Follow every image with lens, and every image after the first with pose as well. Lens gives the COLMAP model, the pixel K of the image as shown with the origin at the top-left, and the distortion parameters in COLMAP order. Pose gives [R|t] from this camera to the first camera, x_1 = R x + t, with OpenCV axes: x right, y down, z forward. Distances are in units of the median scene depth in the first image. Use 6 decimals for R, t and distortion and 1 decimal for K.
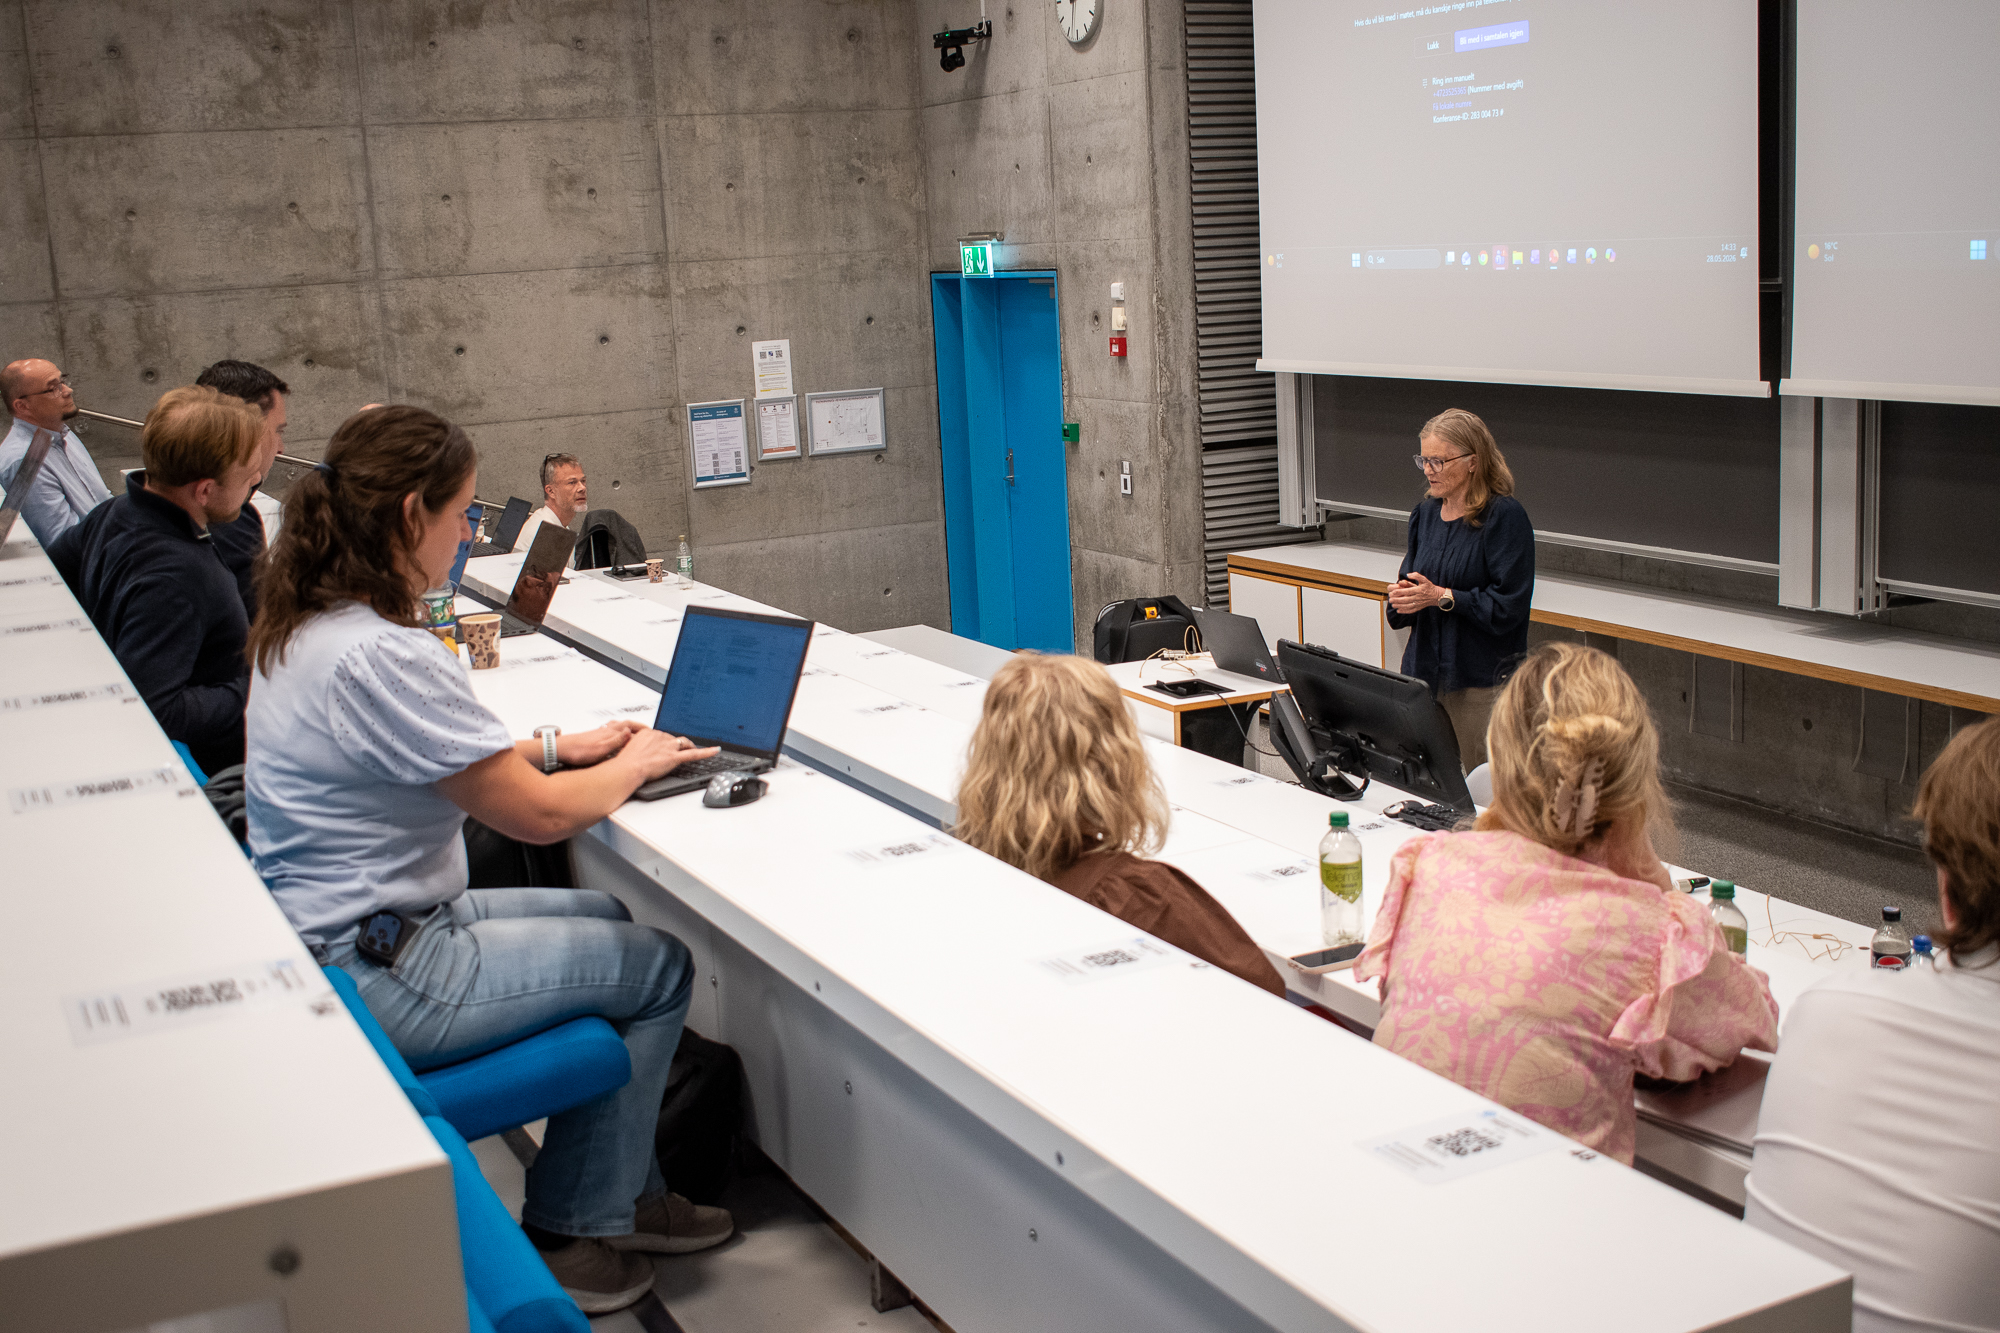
lens RADIAL K [[2270.4, 0, 1000.0], [0, 2270.4, 666.5], [0, 0, 1]] dist [-0.031104, -0.044604]
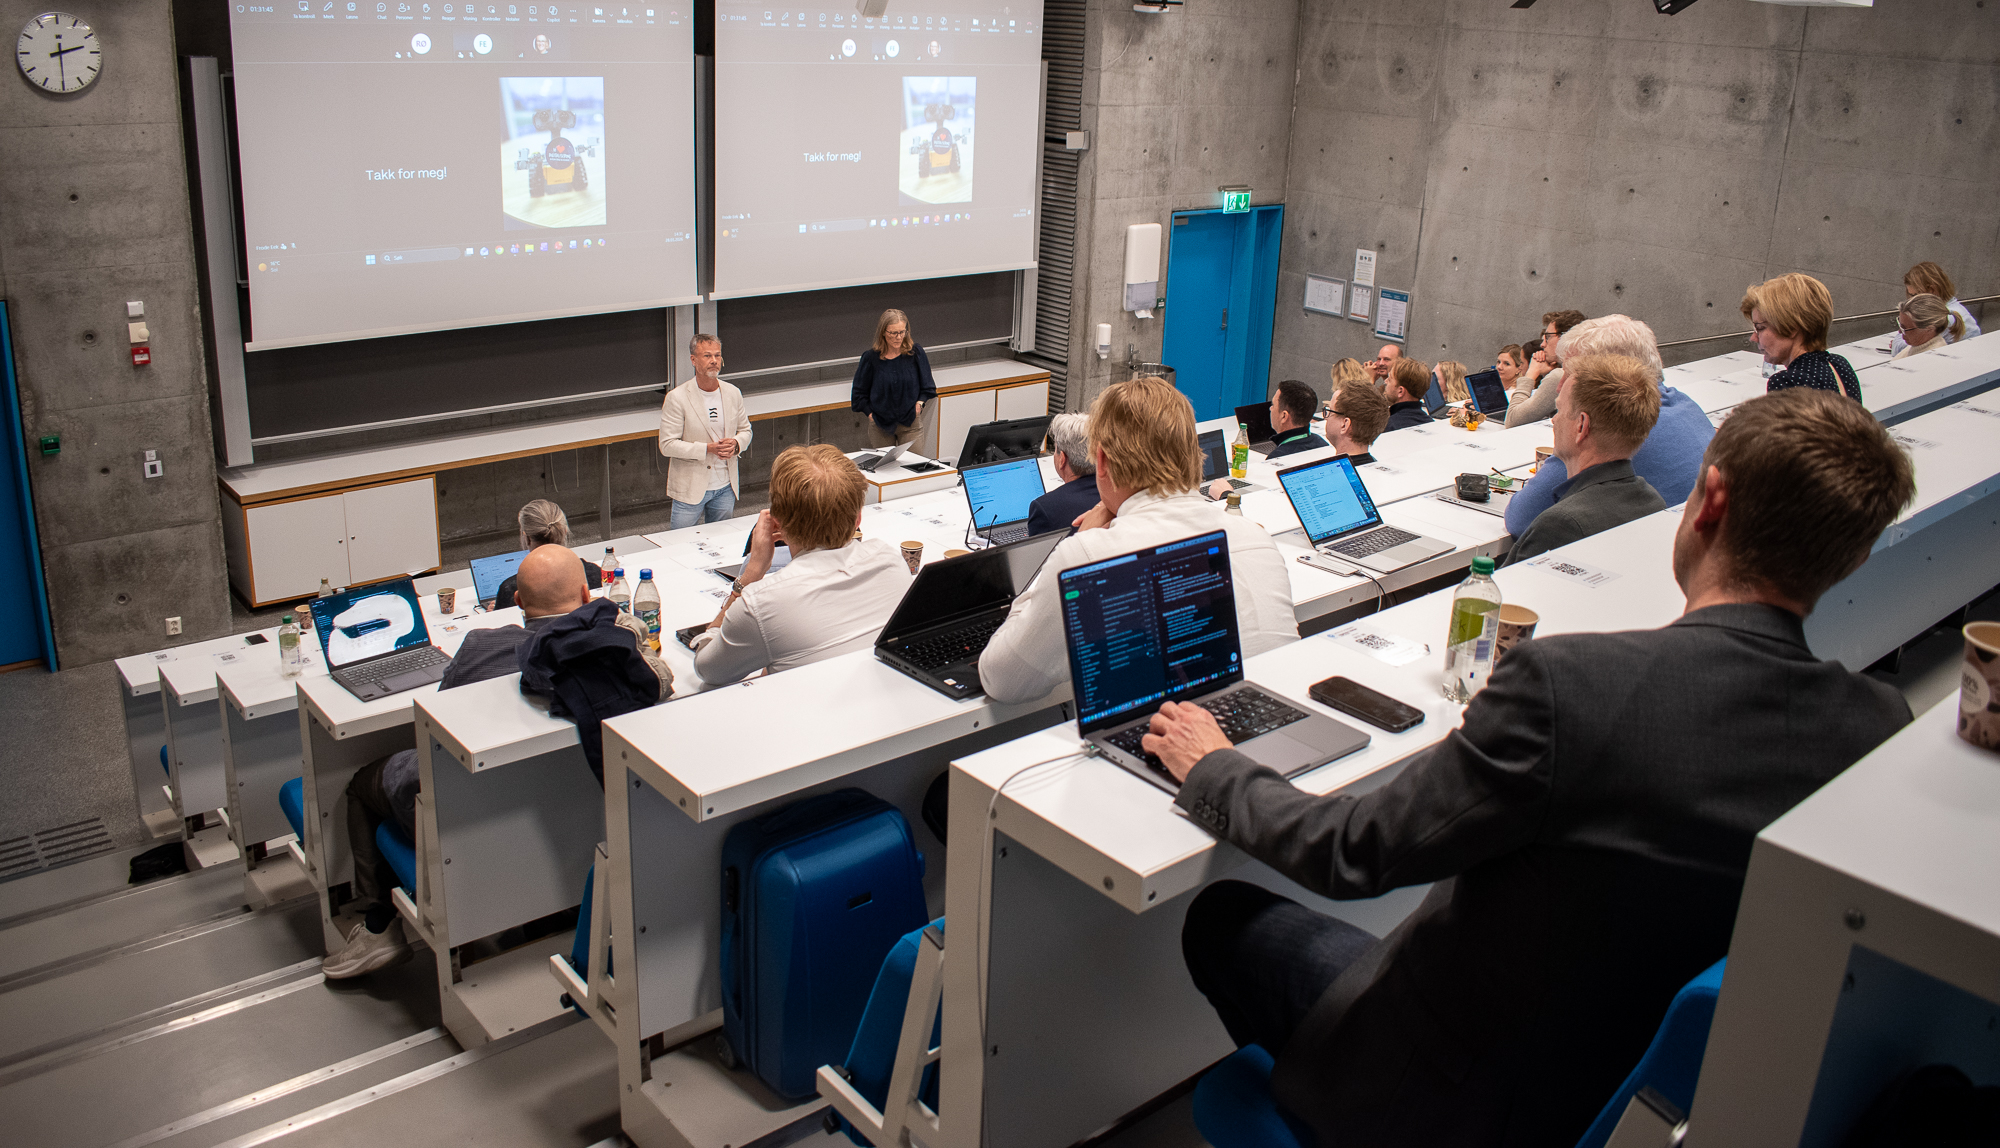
lens RADIAL K [[1542.0, 0, 1000.0], [0, 1542.0, 574.0], [0, 0, 1]] dist [-0.135643, 0.061446]
pose [[-0.247490, -0.285418, 0.925897, -0.790180], [0.155574, 0.931520, 0.328736, -0.215975], [-0.956319, 0.225404, -0.186139, 0.735268]]
